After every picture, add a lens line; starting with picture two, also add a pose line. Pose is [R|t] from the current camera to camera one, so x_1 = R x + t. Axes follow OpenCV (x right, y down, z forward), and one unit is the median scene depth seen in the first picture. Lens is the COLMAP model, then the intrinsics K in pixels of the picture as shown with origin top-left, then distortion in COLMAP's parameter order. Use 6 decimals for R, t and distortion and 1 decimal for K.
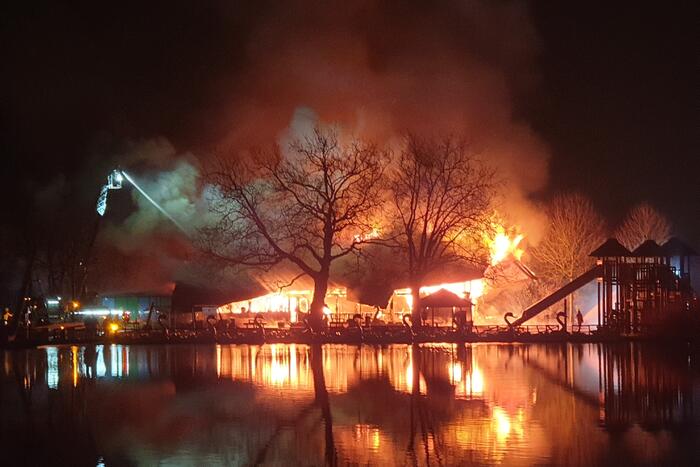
lens RADIAL K [[2757.6, 0, 367.5], [0, 2757.6, 228.8], [0, 0, 1]] dist [0.536193, 0.000000]
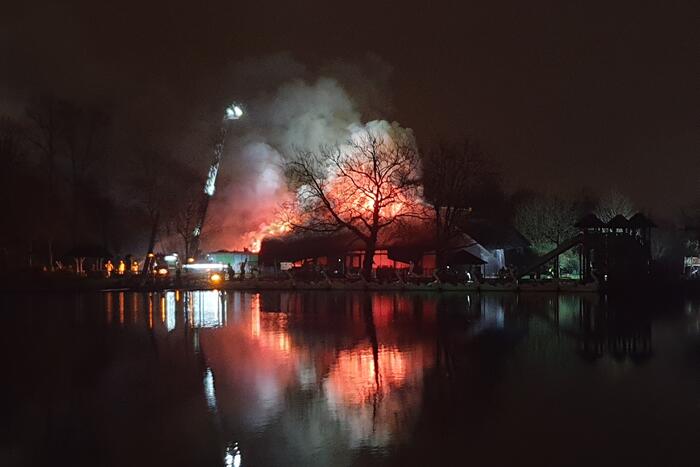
lens RADIAL K [[2757.6, 0, 354.6], [0, 2757.6, 240.6], [0, 0, 1]] dist [0.536193, 0.000000]
pose [[0.999648, 0.008443, -0.025166, 0.009024], [-0.008112, 0.999880, 0.013208, -0.000320], [0.025275, -0.013000, 0.999596, -0.340220]]
